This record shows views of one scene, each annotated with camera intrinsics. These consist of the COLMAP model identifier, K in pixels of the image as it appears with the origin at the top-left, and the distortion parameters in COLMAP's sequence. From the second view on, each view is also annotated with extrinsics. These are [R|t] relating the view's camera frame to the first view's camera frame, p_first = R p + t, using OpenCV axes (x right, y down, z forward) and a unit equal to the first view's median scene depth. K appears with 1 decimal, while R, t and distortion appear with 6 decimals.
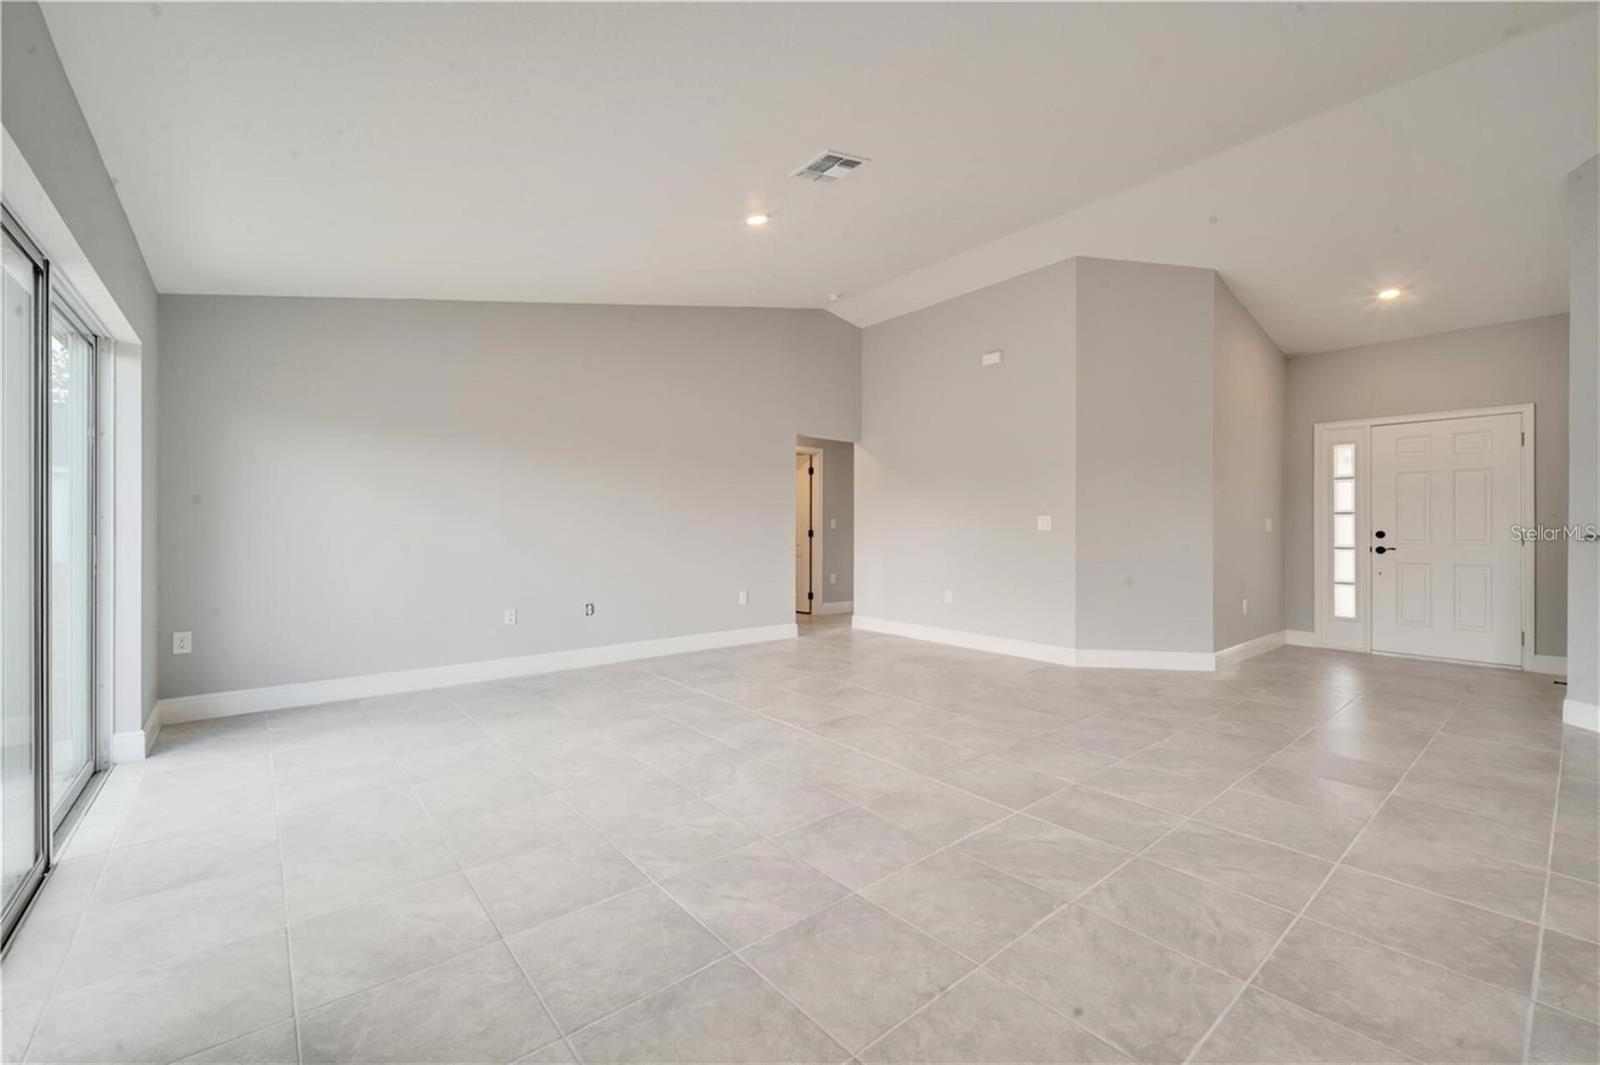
lens RADIAL K [[649.8, 0, 797.2], [0, 649.8, 531.2], [0, 0, 1]] dist [0.011100, -0.004406]
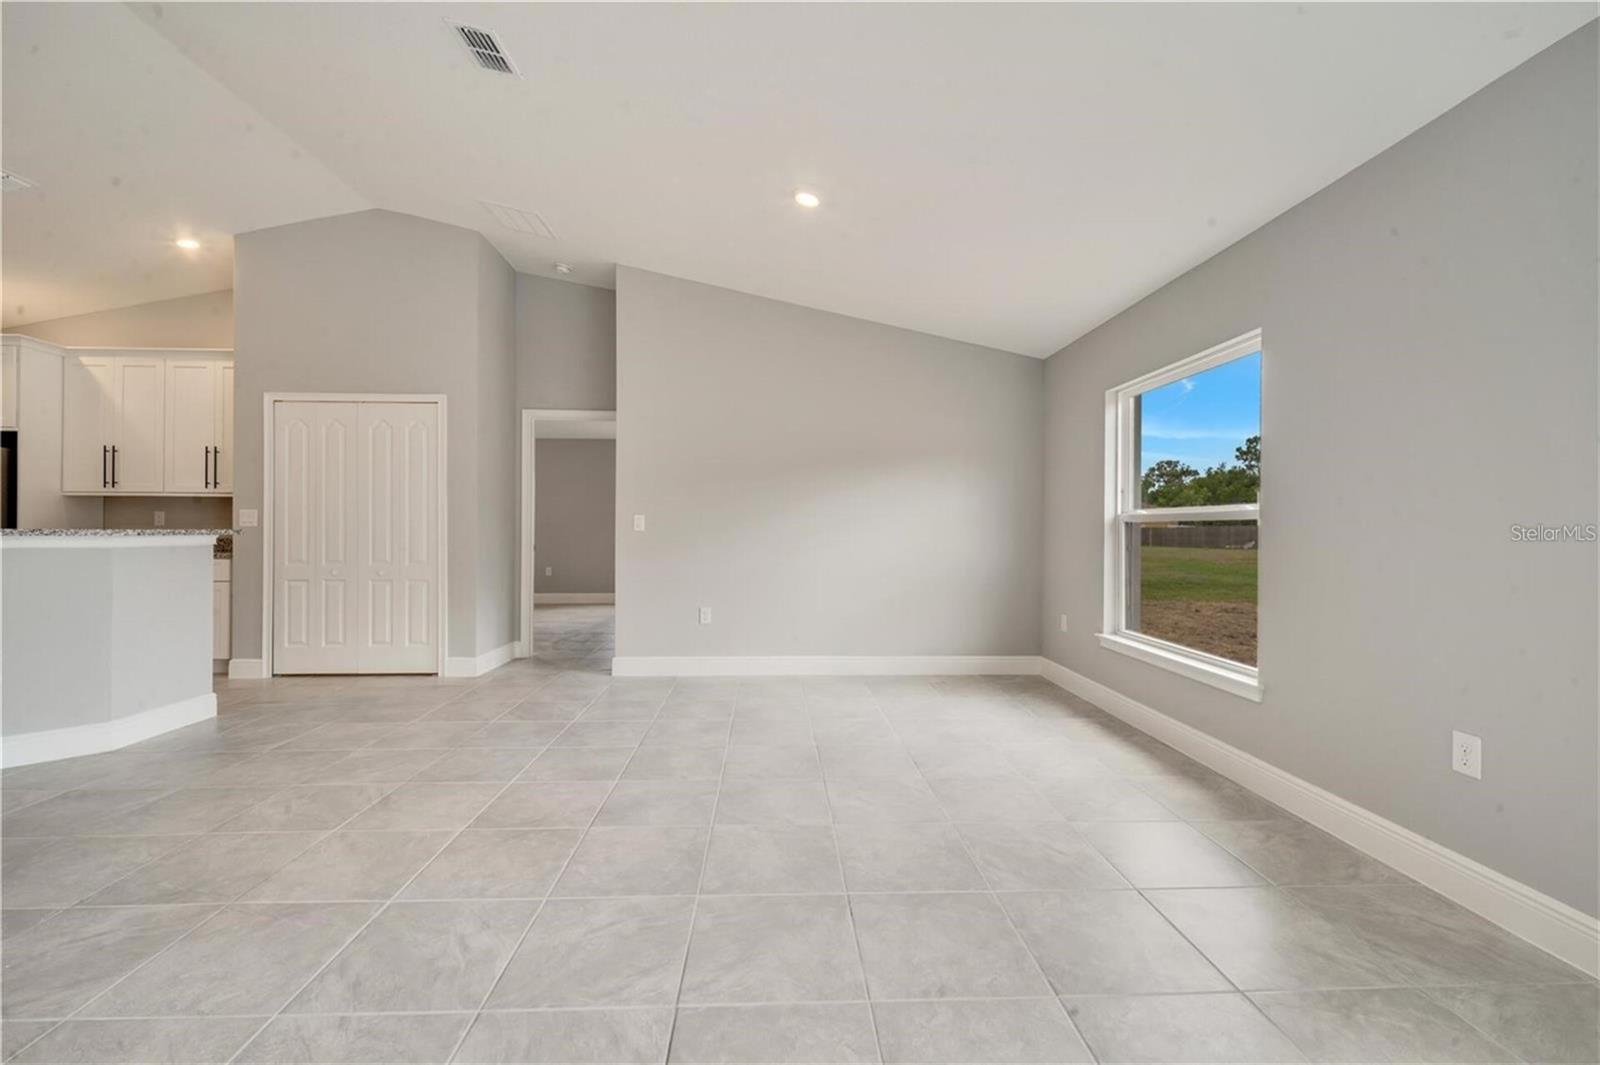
lens RADIAL K [[649.8, 0, 797.2], [0, 649.8, 531.2], [0, 0, 1]] dist [0.011100, -0.004406]
pose [[-0.797982, -0.009470, 0.602607, -0.059143], [-0.005419, 0.999949, 0.008539, -0.001259], [-0.602657, 0.003549, -0.797992, 0.569957]]
